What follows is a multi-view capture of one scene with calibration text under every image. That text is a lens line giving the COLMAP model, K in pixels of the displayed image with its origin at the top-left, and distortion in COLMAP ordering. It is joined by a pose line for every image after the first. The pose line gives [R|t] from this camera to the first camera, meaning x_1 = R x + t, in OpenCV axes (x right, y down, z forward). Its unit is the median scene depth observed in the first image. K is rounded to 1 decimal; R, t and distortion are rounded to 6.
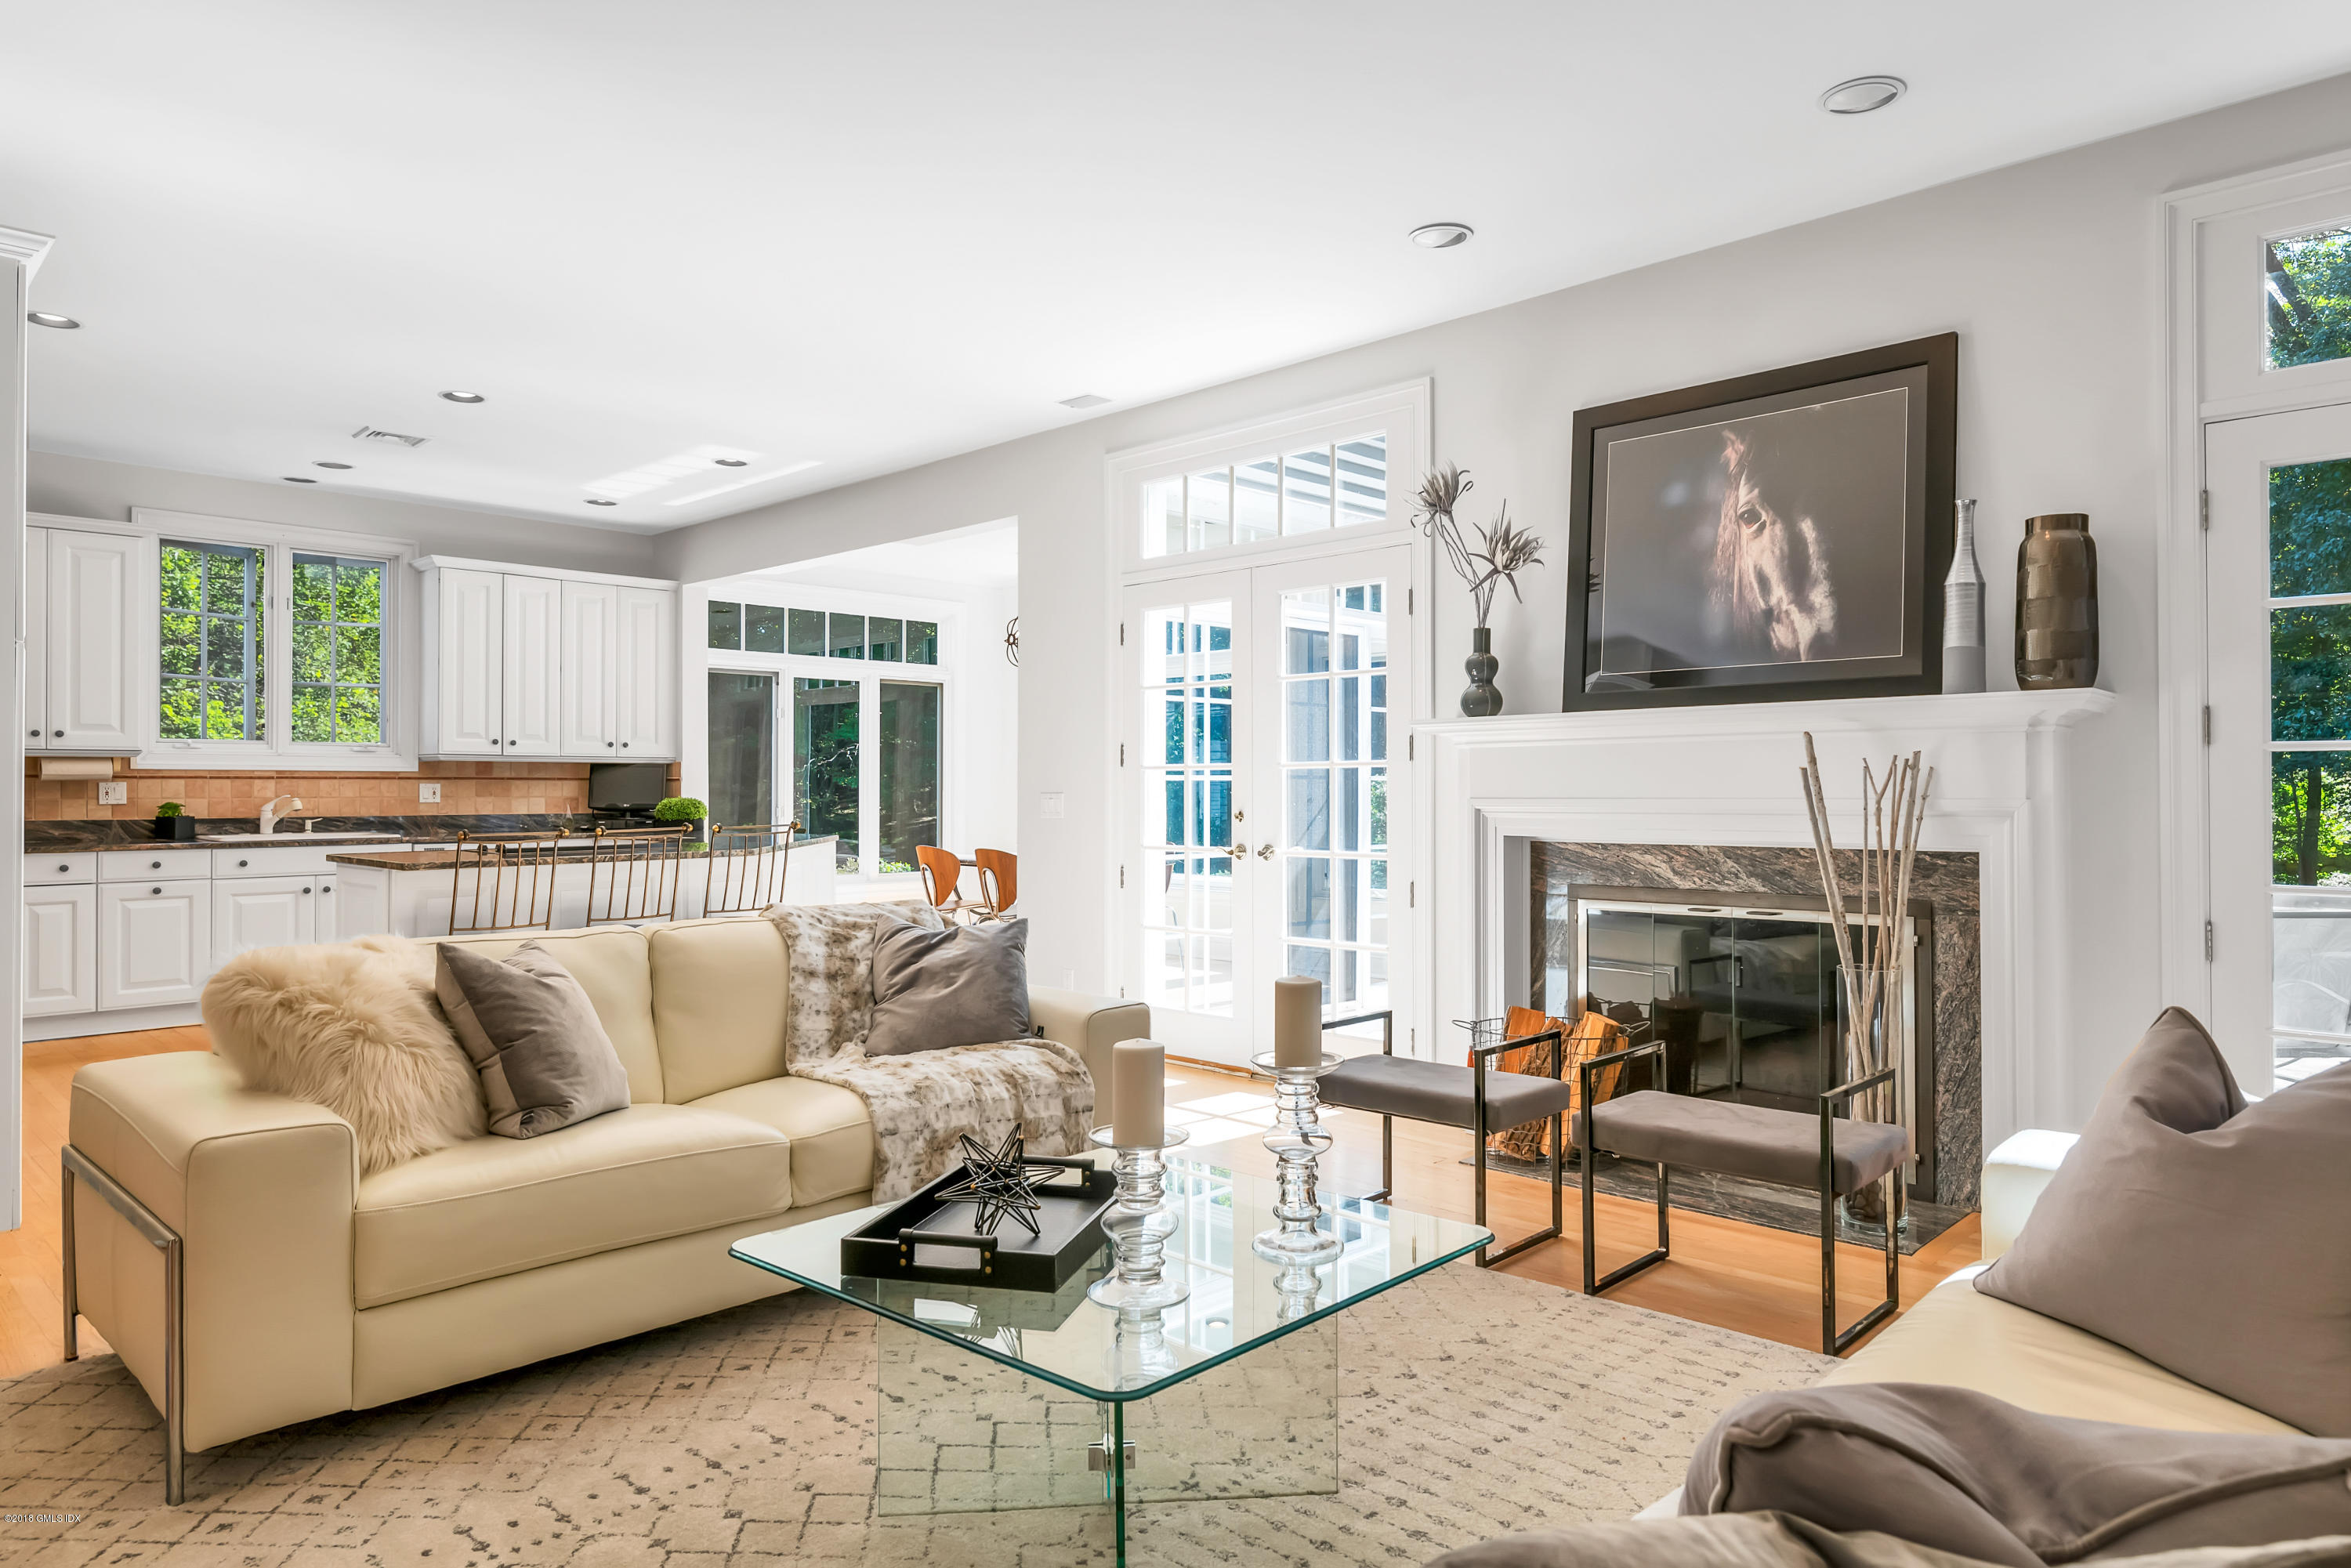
lens RADIAL K [[1465.1, 0, 1175.5], [0, 1465.1, 784.0], [0, 0, 1]] dist [0.002295, 0.000709]
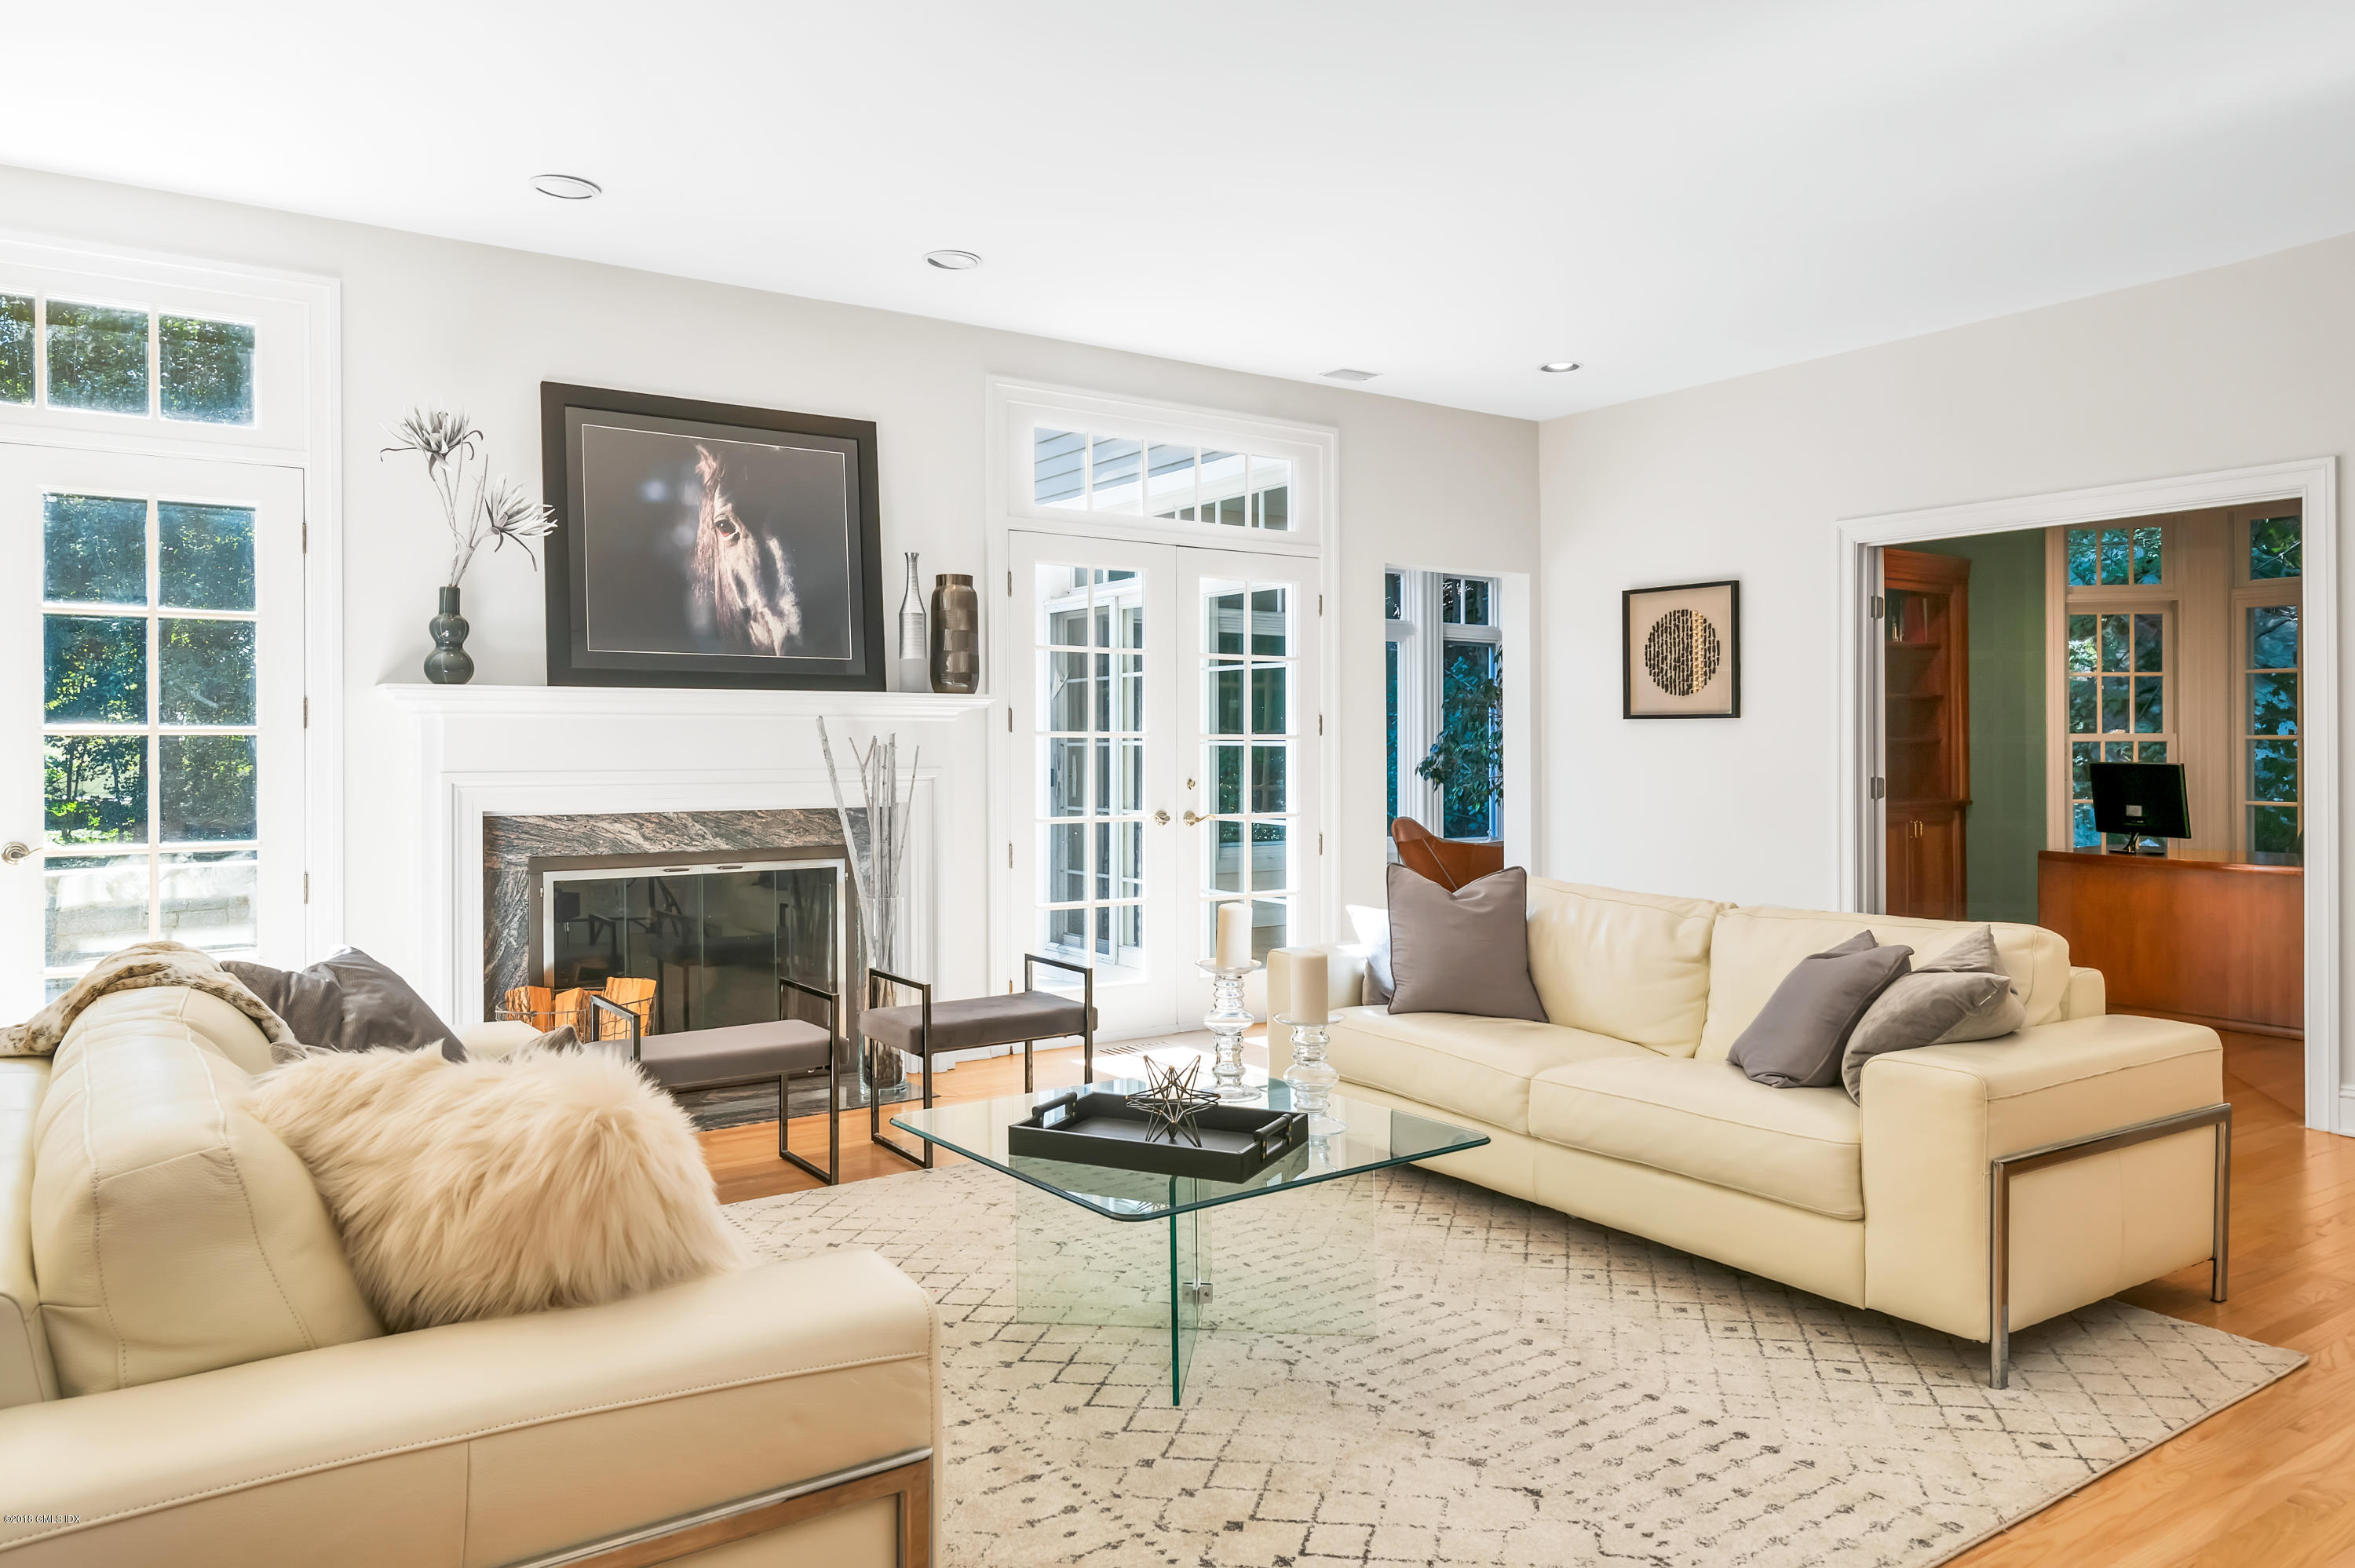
lens RADIAL K [[1551.9, 0, 1180.5], [0, 1551.9, 746.2], [0, 0, 1]] dist [0.006737, 0.000947]
pose [[0.196079, 0.002922, 0.980584, -0.747475], [-0.005309, 0.999984, -0.001919, -0.008076], [-0.980574, -0.004830, 0.196091, 0.407474]]
